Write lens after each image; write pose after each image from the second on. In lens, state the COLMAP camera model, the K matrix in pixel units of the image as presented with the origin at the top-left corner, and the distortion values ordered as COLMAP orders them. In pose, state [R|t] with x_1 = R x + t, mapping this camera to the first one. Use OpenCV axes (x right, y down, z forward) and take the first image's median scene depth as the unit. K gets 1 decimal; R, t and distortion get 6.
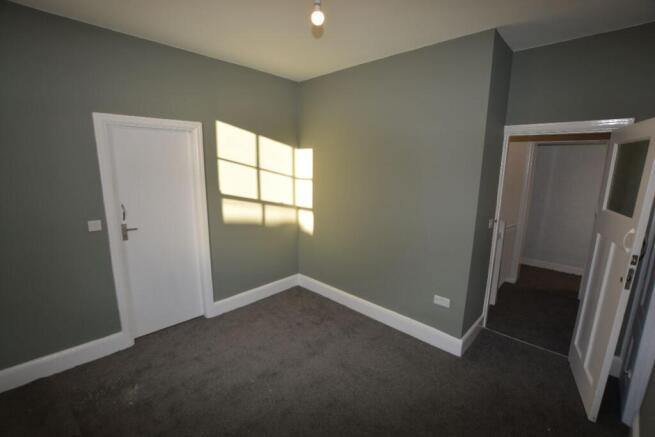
lens RADIAL K [[294.9, 0, 324.0], [0, 294.9, 222.1], [0, 0, 1]] dist [-0.000050, -0.000058]
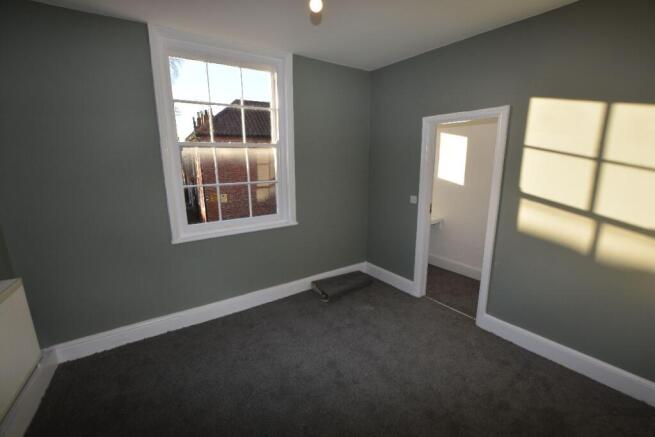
lens RADIAL K [[294.9, 0, 324.0], [0, 294.9, 222.1], [0, 0, 1]] dist [-0.000050, -0.000058]
pose [[-0.191262, 0.202188, -0.960489, 0.522768], [-0.188198, 0.952844, 0.238054, -0.108226], [0.963328, 0.226292, -0.144191, 0.627934]]
